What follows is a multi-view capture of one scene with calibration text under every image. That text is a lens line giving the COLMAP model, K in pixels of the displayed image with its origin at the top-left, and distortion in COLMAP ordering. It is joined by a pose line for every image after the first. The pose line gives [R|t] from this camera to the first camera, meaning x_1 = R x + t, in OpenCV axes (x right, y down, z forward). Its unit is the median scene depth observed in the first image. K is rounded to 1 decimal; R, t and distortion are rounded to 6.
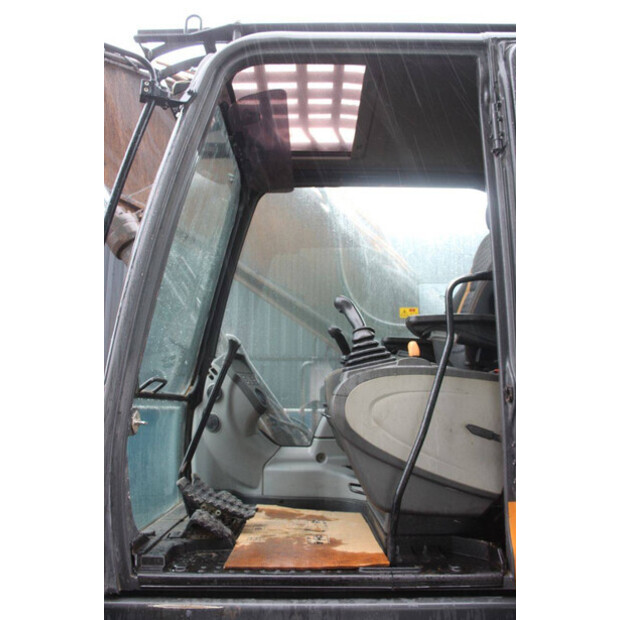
lens RADIAL K [[515.4, 0, 310.0], [0, 515.4, 310.0], [0, 0, 1]] dist [-0.065350, 0.001862]
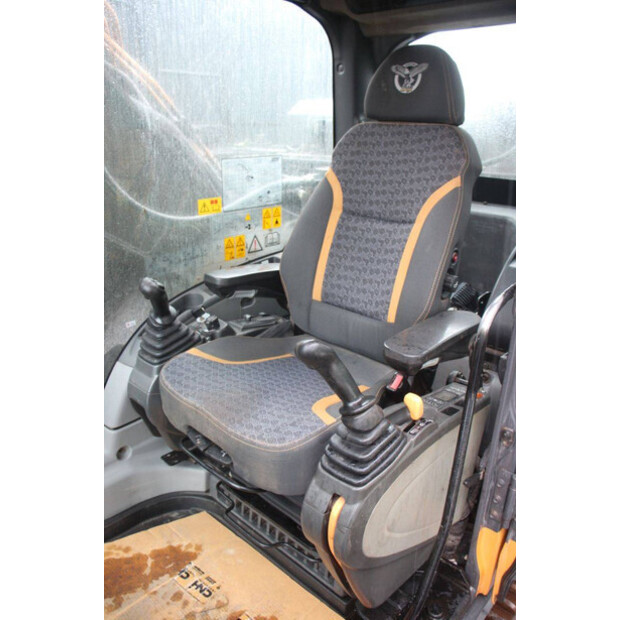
lens RADIAL K [[515.4, 0, 310.0], [0, 515.4, 310.0], [0, 0, 1]] dist [-0.065350, 0.001862]
pose [[0.678989, -0.248429, 0.690837, -0.207004], [-0.158539, 0.869184, 0.468384, -0.207164], [-0.716825, -0.427553, 0.550781, 0.489493]]
